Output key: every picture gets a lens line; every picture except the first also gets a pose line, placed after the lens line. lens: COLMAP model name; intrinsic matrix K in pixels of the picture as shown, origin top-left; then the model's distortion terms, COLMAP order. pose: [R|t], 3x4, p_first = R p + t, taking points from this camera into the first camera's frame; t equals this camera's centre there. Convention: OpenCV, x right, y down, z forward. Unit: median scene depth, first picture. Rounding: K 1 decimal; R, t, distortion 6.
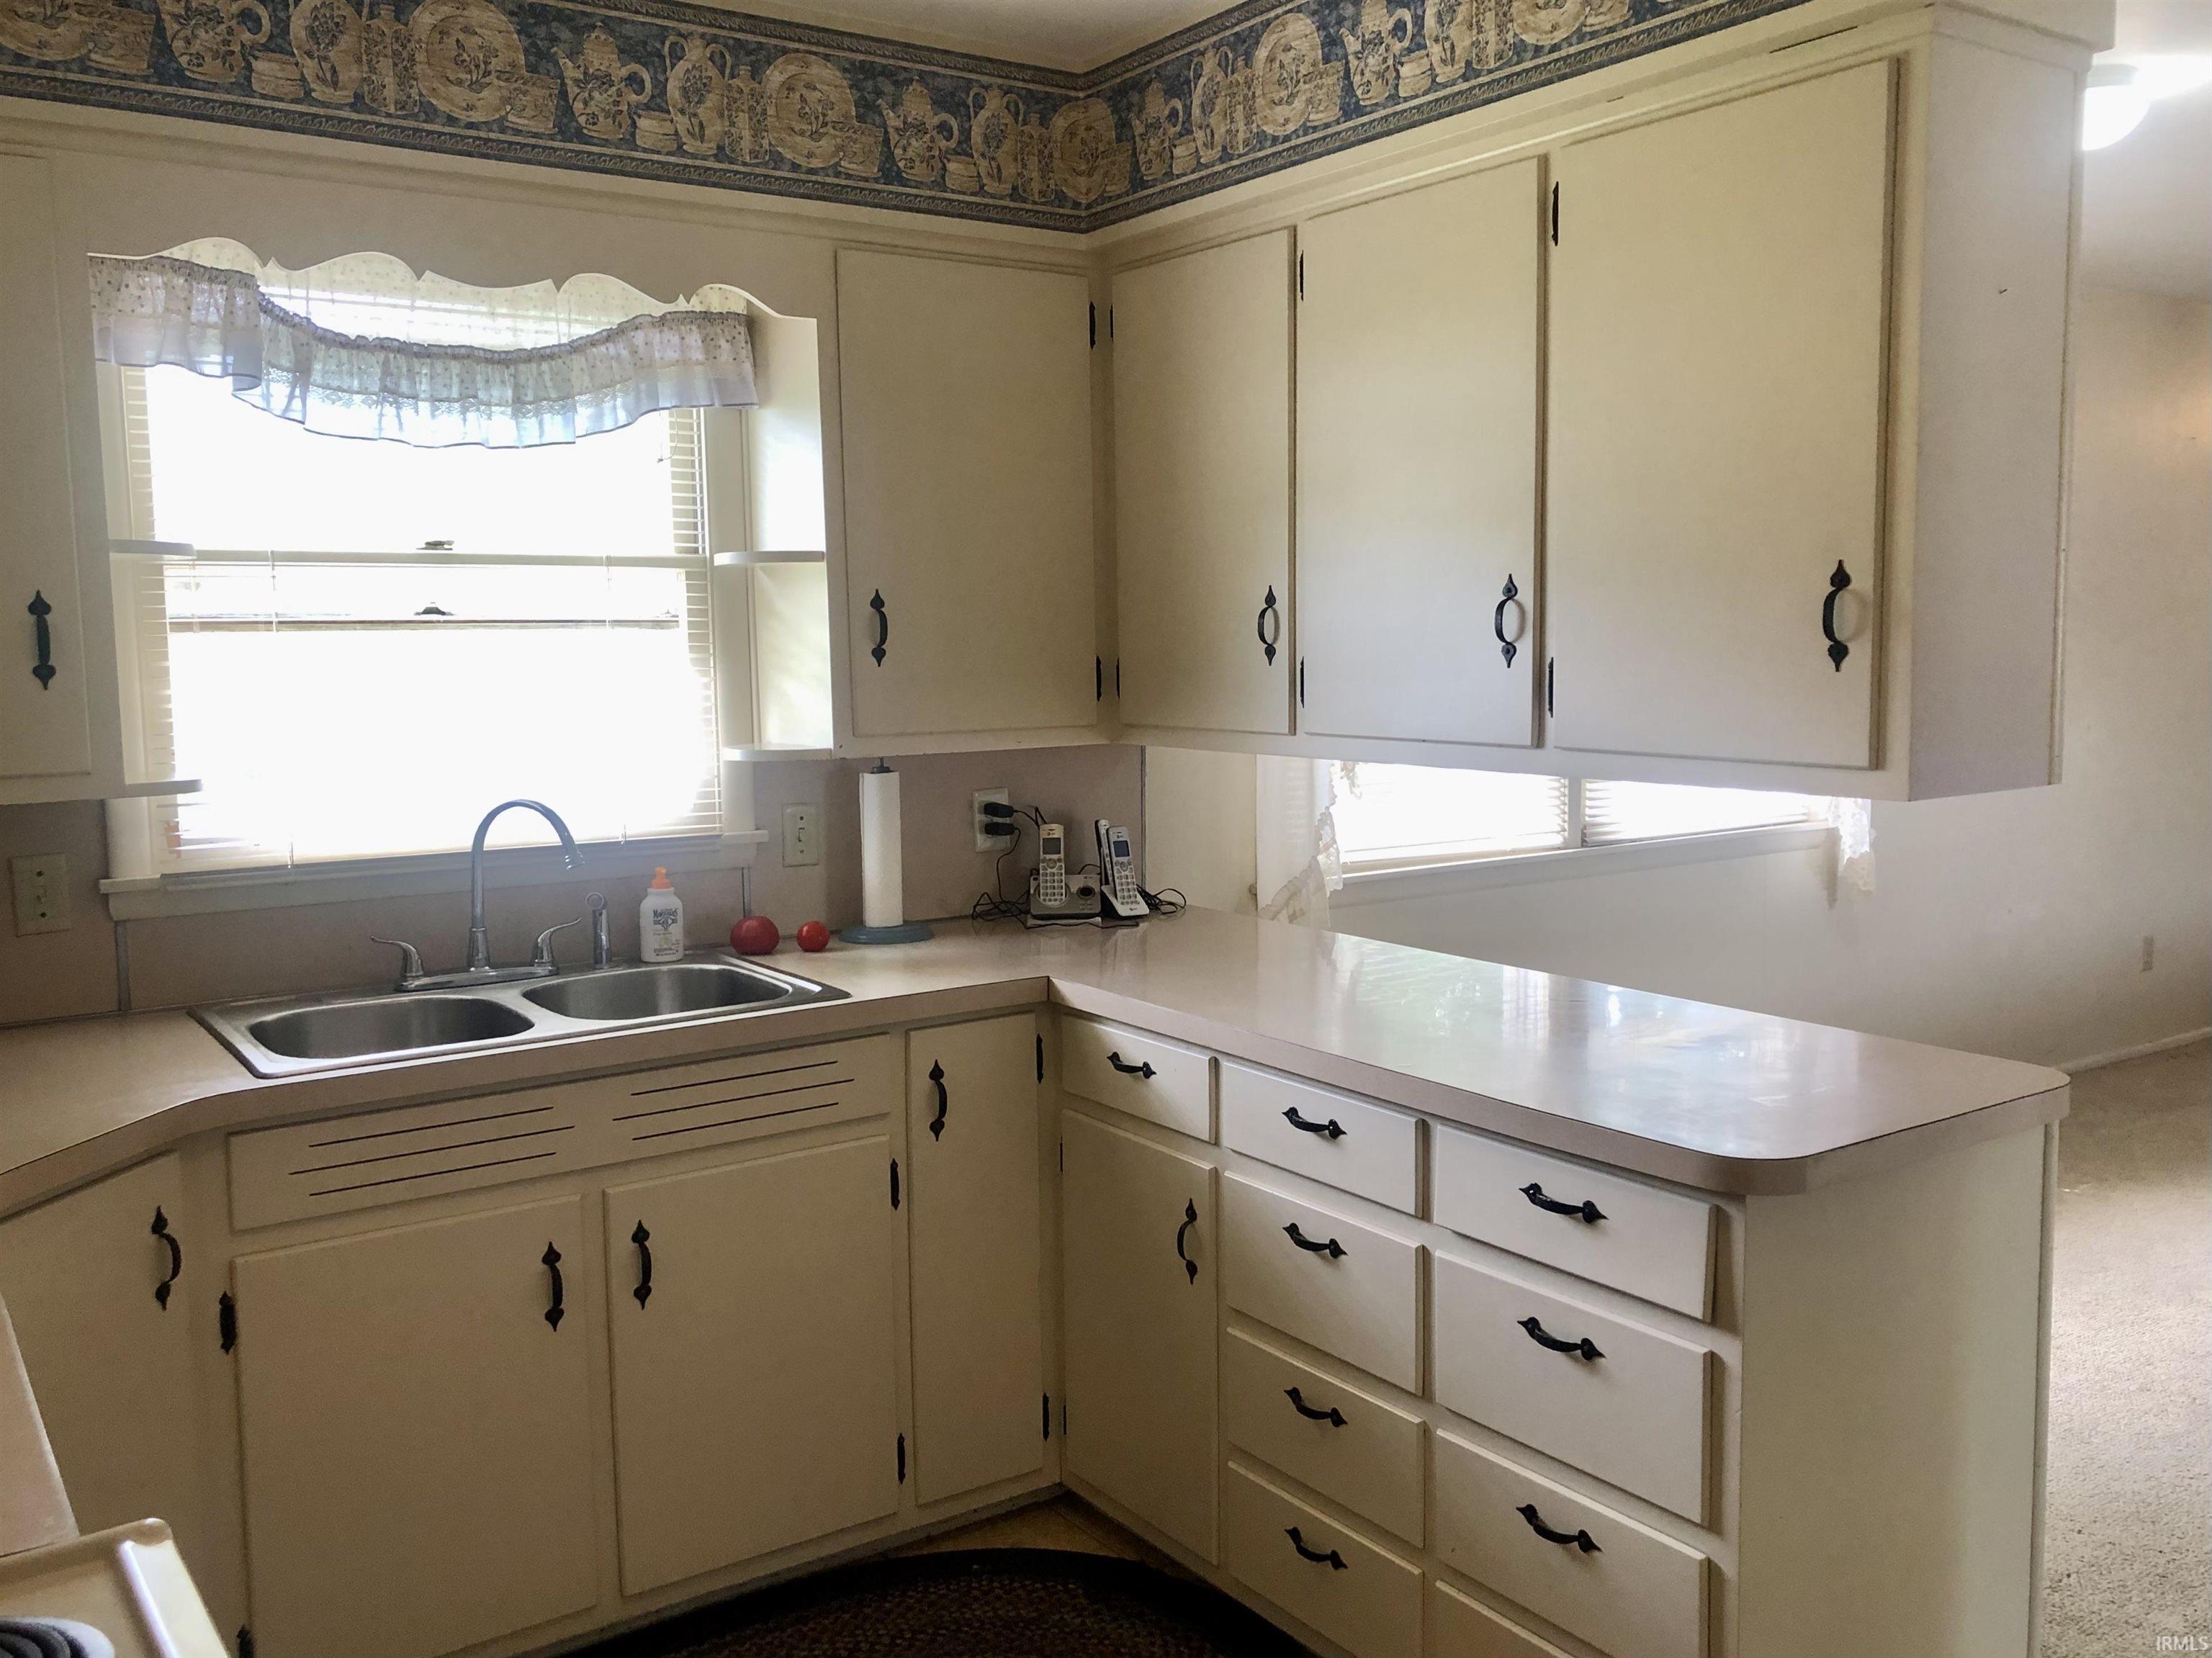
lens RADIAL K [[1911.4, 0, 1132.5], [0, 1911.4, 812.7], [0, 0, 1]] dist [0.034847, -0.022148]
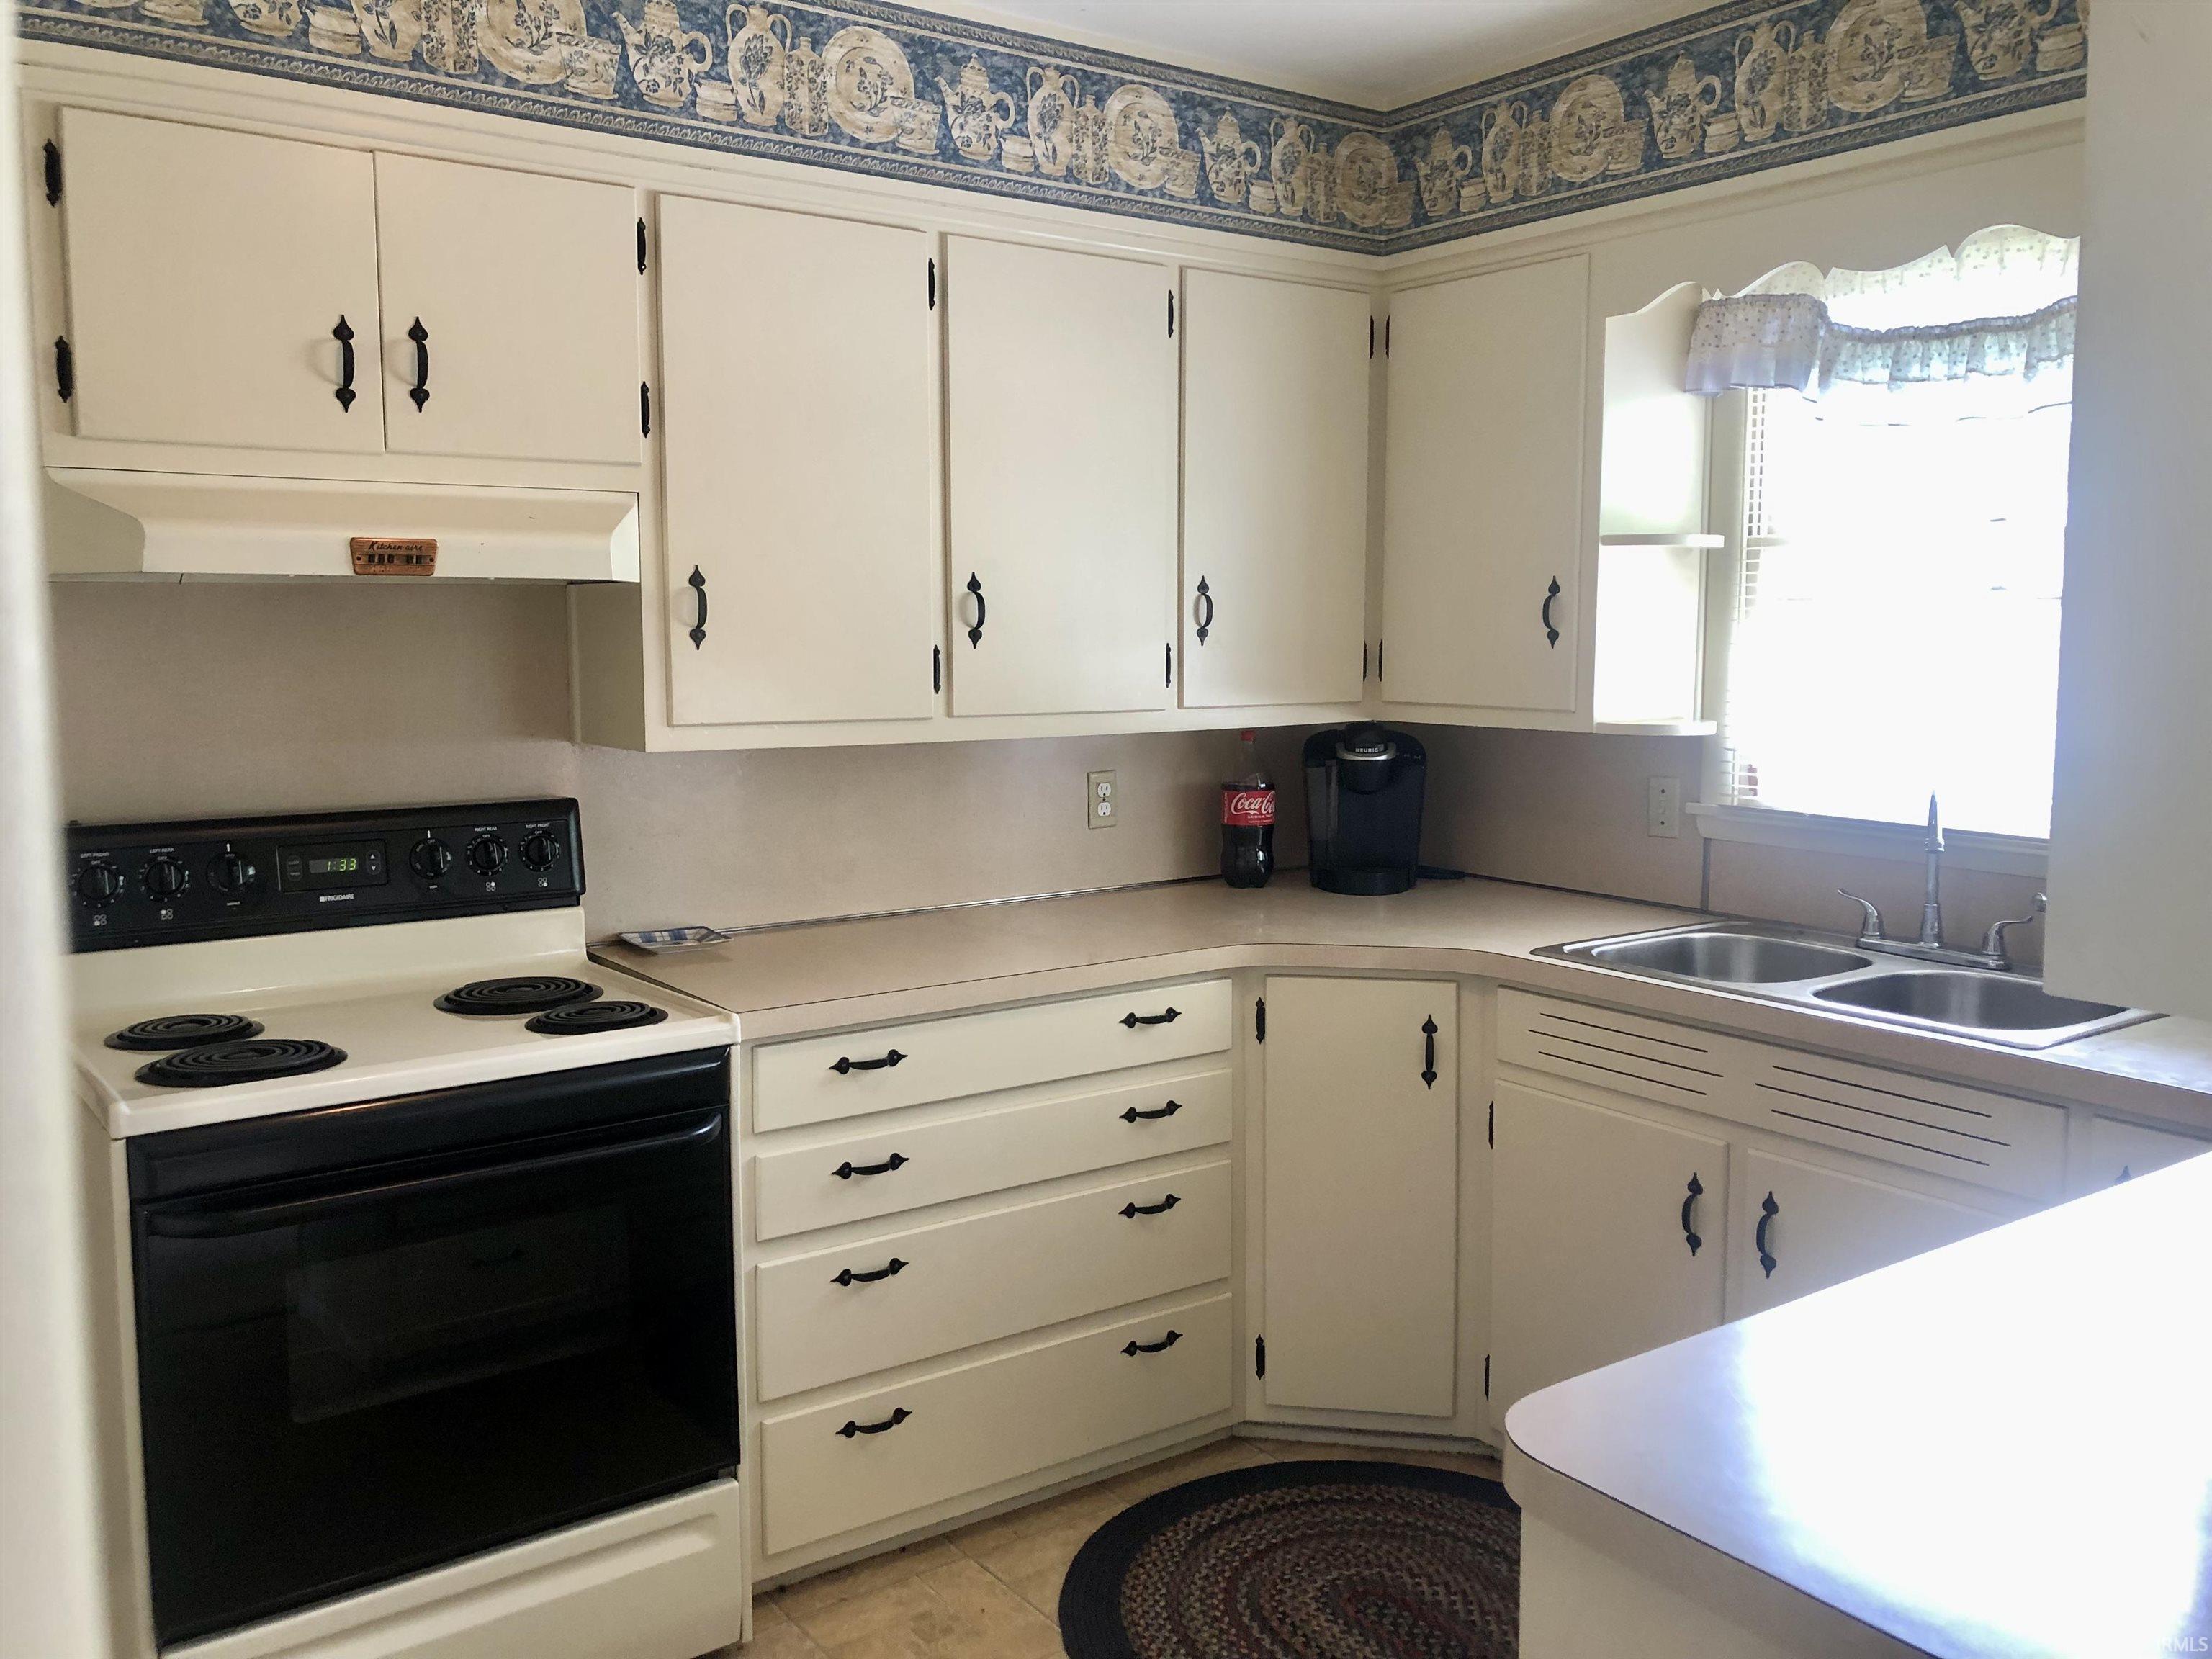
lens RADIAL K [[1833.3, 0, 1104.8], [0, 1833.3, 797.4], [0, 0, 1]] dist [0.043106, 0.001490]
pose [[0.025036, 0.114289, -0.993132, 0.605372], [-0.100323, 0.988716, 0.111251, -0.058892], [0.994640, 0.096849, 0.036220, 0.529505]]
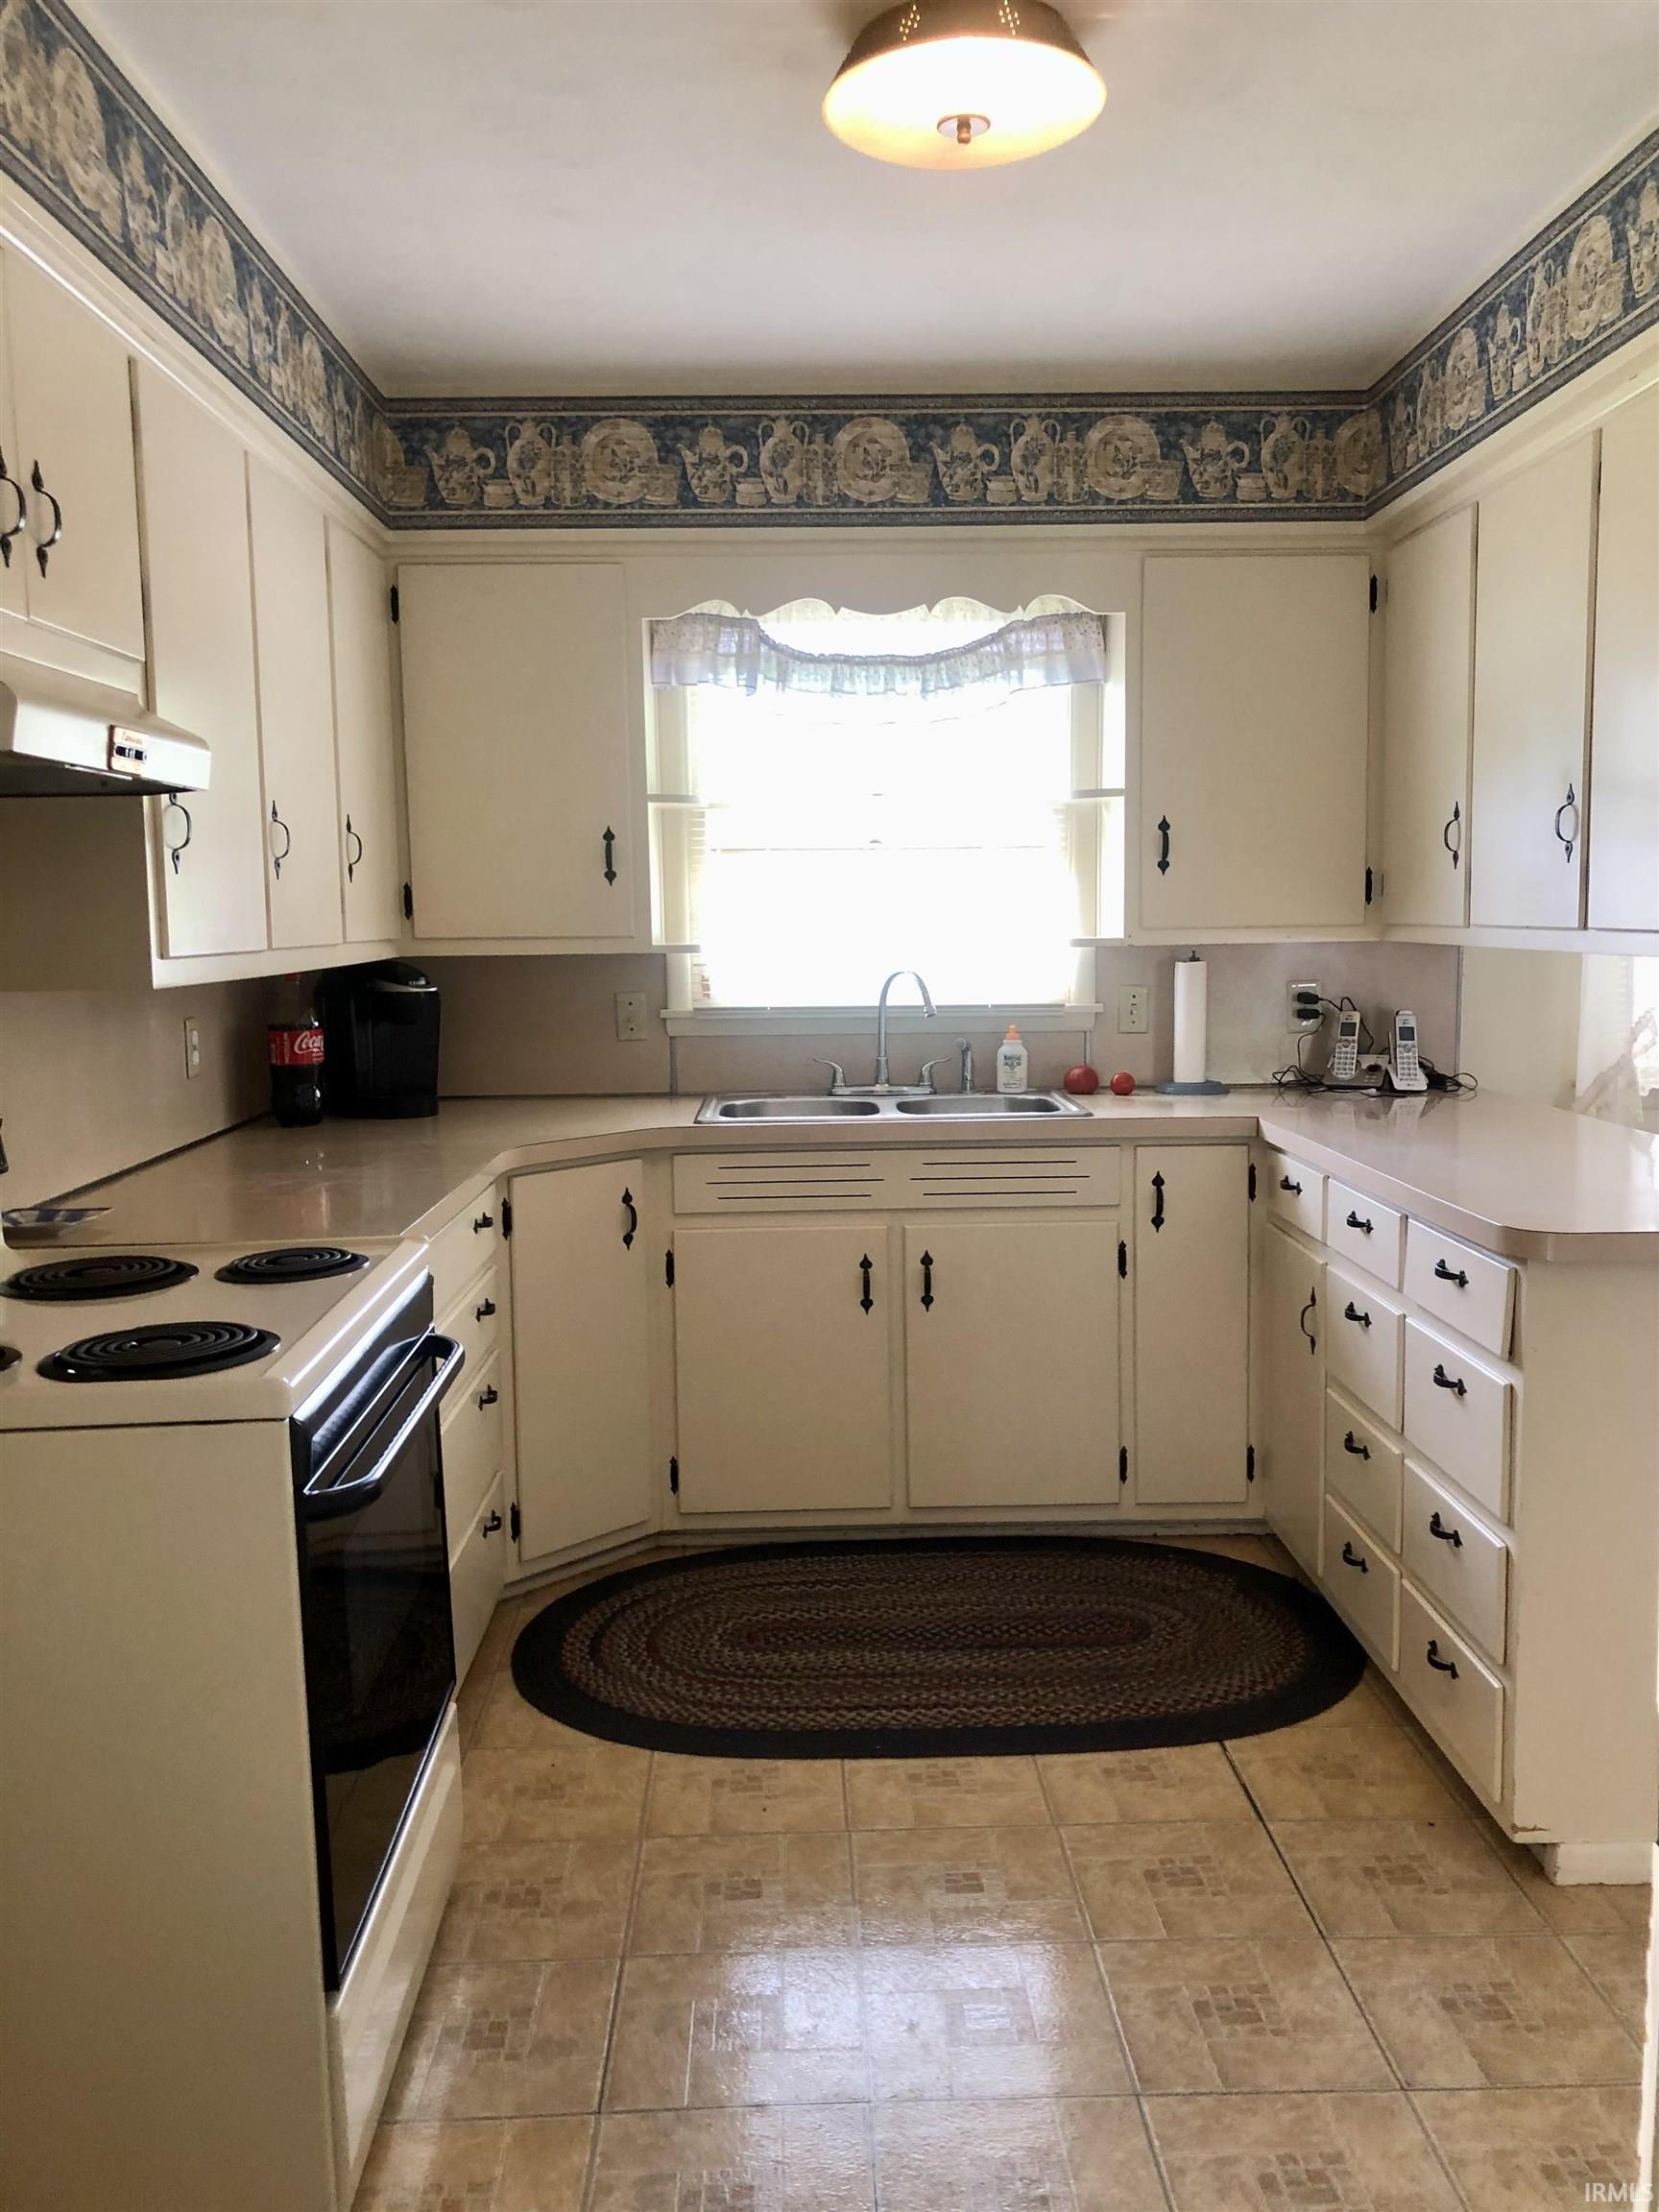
lens RADIAL K [[1798.0, 0, 829.5], [0, 1798.0, 1106.0], [0, 0, 1]] dist [0.095137, -0.264098]
pose [[0.836205, 0.062318, -0.544865, 0.374243], [-0.052141, 0.998056, 0.034130, 0.052782], [0.545933, -0.000130, 0.837829, -0.167119]]
